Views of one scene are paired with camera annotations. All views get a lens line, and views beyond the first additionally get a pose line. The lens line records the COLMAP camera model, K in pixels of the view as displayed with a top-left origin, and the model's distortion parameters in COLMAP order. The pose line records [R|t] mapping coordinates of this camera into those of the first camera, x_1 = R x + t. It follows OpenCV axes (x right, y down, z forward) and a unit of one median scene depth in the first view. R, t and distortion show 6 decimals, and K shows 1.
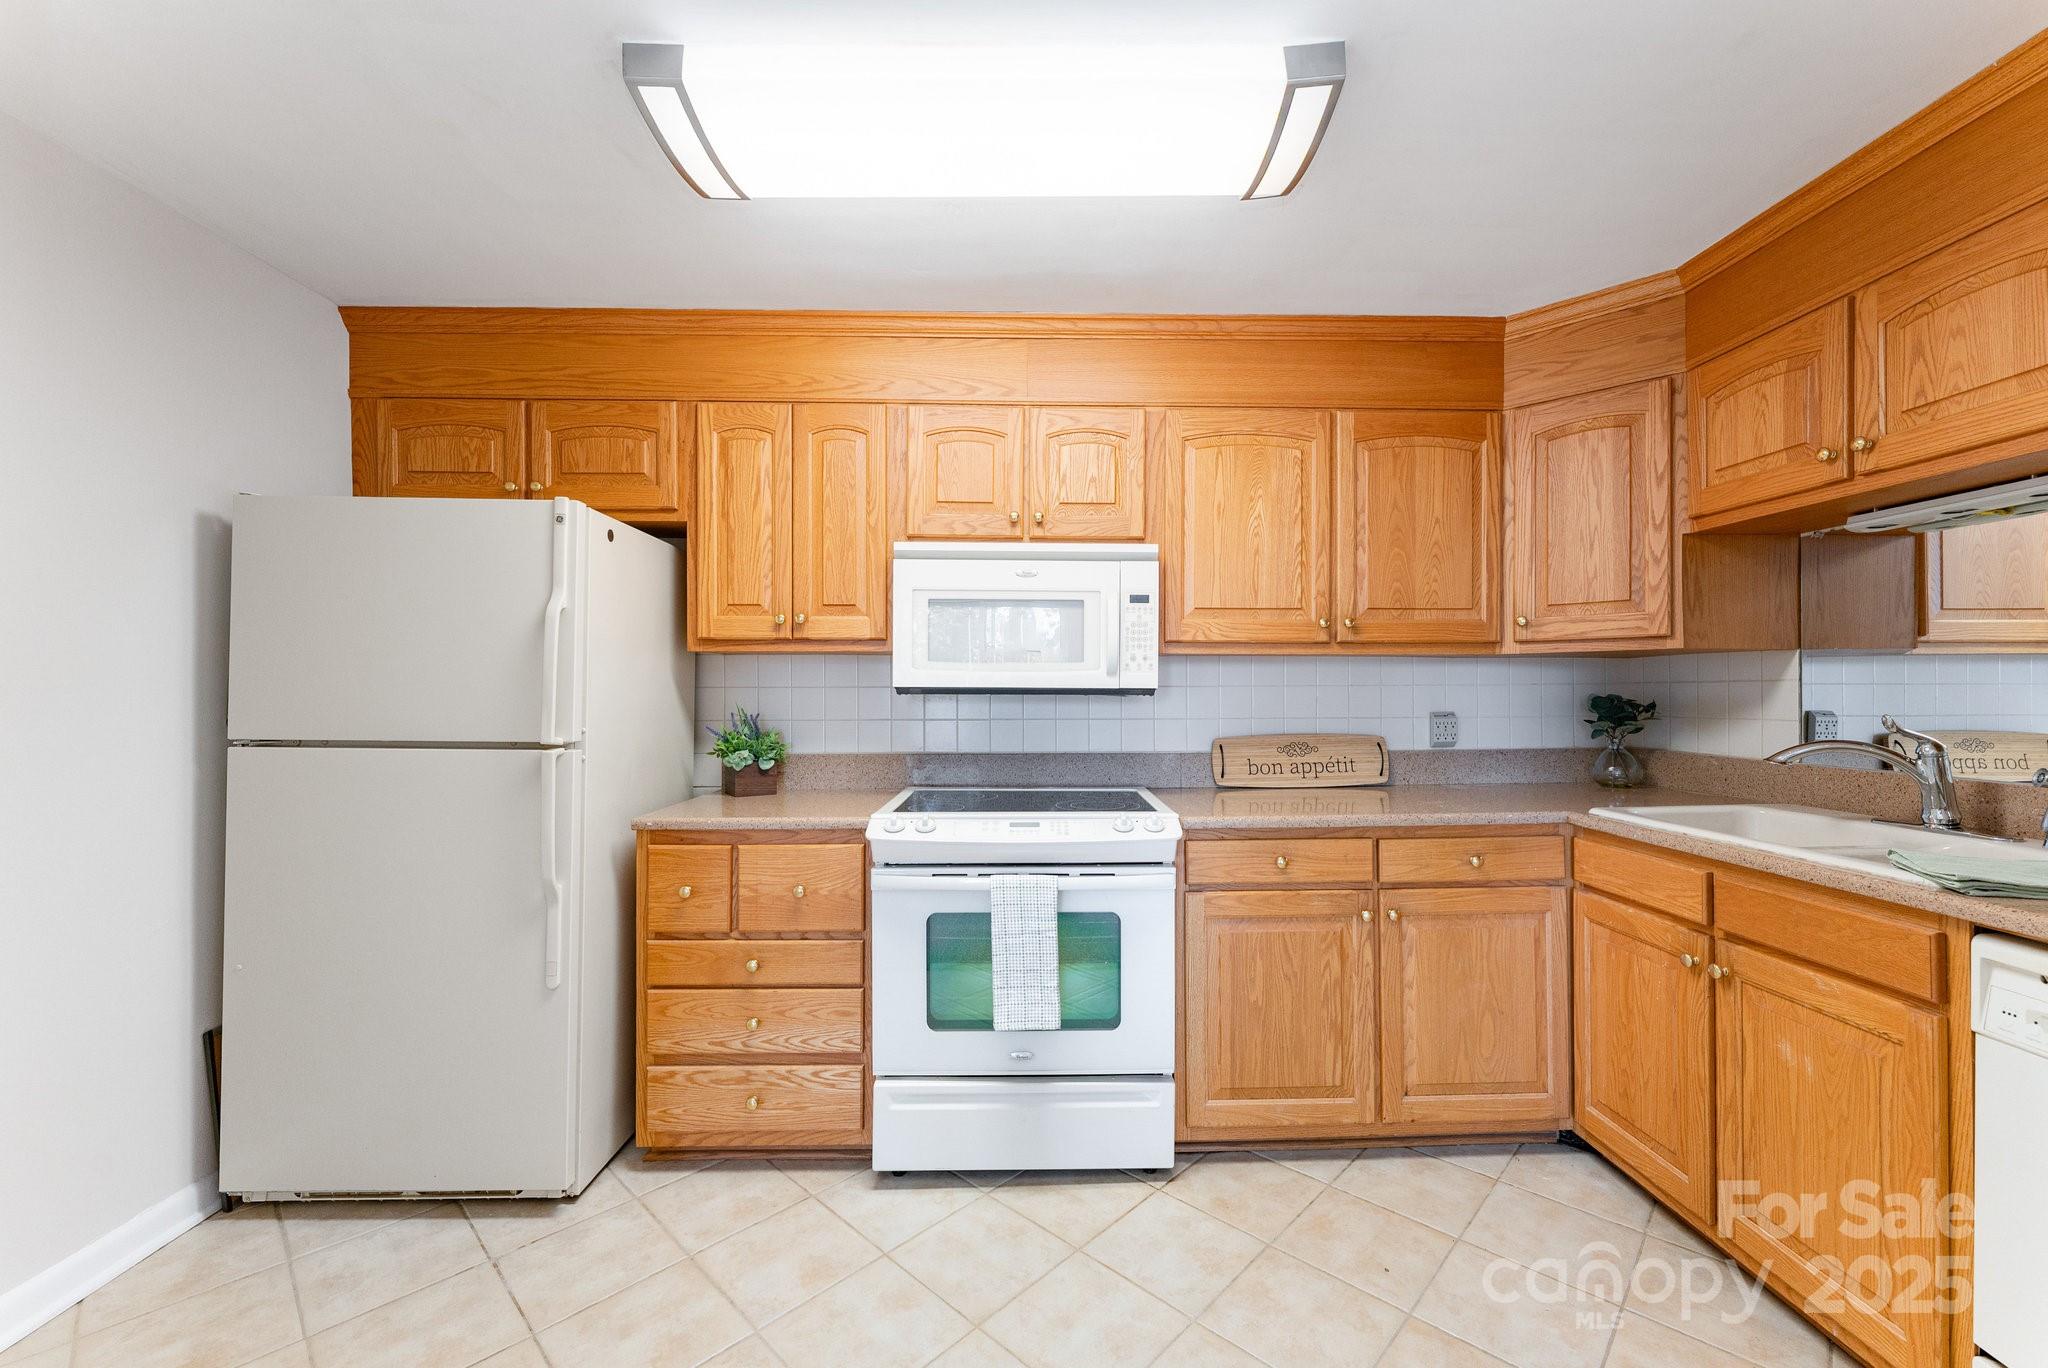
lens RADIAL K [[844.2, 0, 1029.0], [0, 844.2, 690.4], [0, 0, 1]] dist [-0.002164, -0.000125]
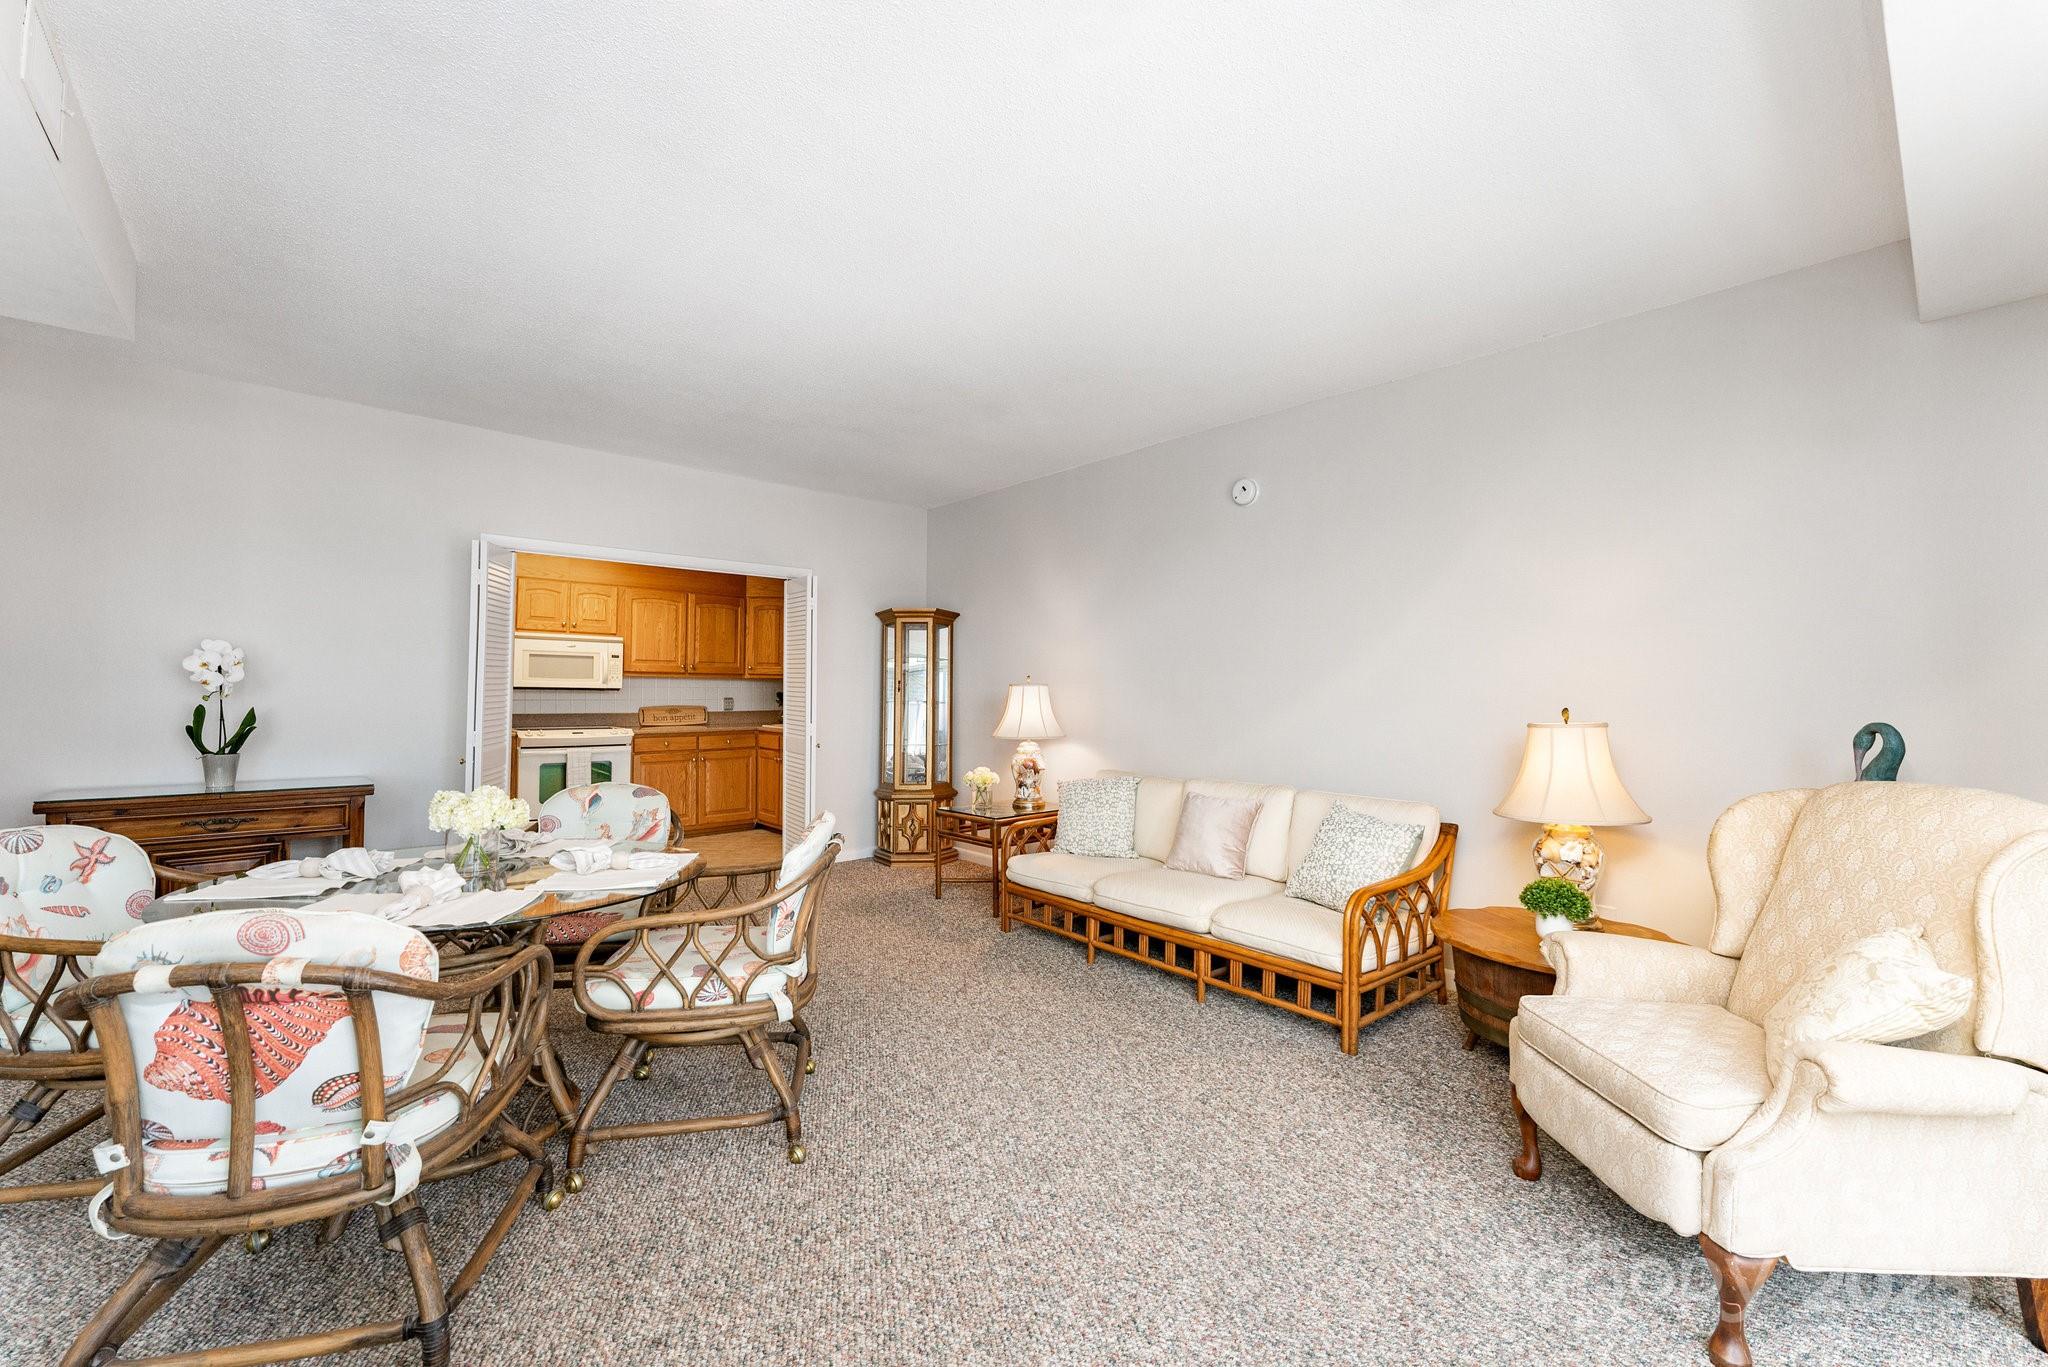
lens RADIAL K [[821.5, 0, 1024.0], [0, 821.5, 683.5], [0, 0, 1]] dist [0.003590, 0.000293]
pose [[0.765183, 0.014290, 0.643654, -0.587224], [-0.010479, 0.999898, -0.009741, -0.005705], [-0.643727, 0.000709, 0.765255, -1.967066]]
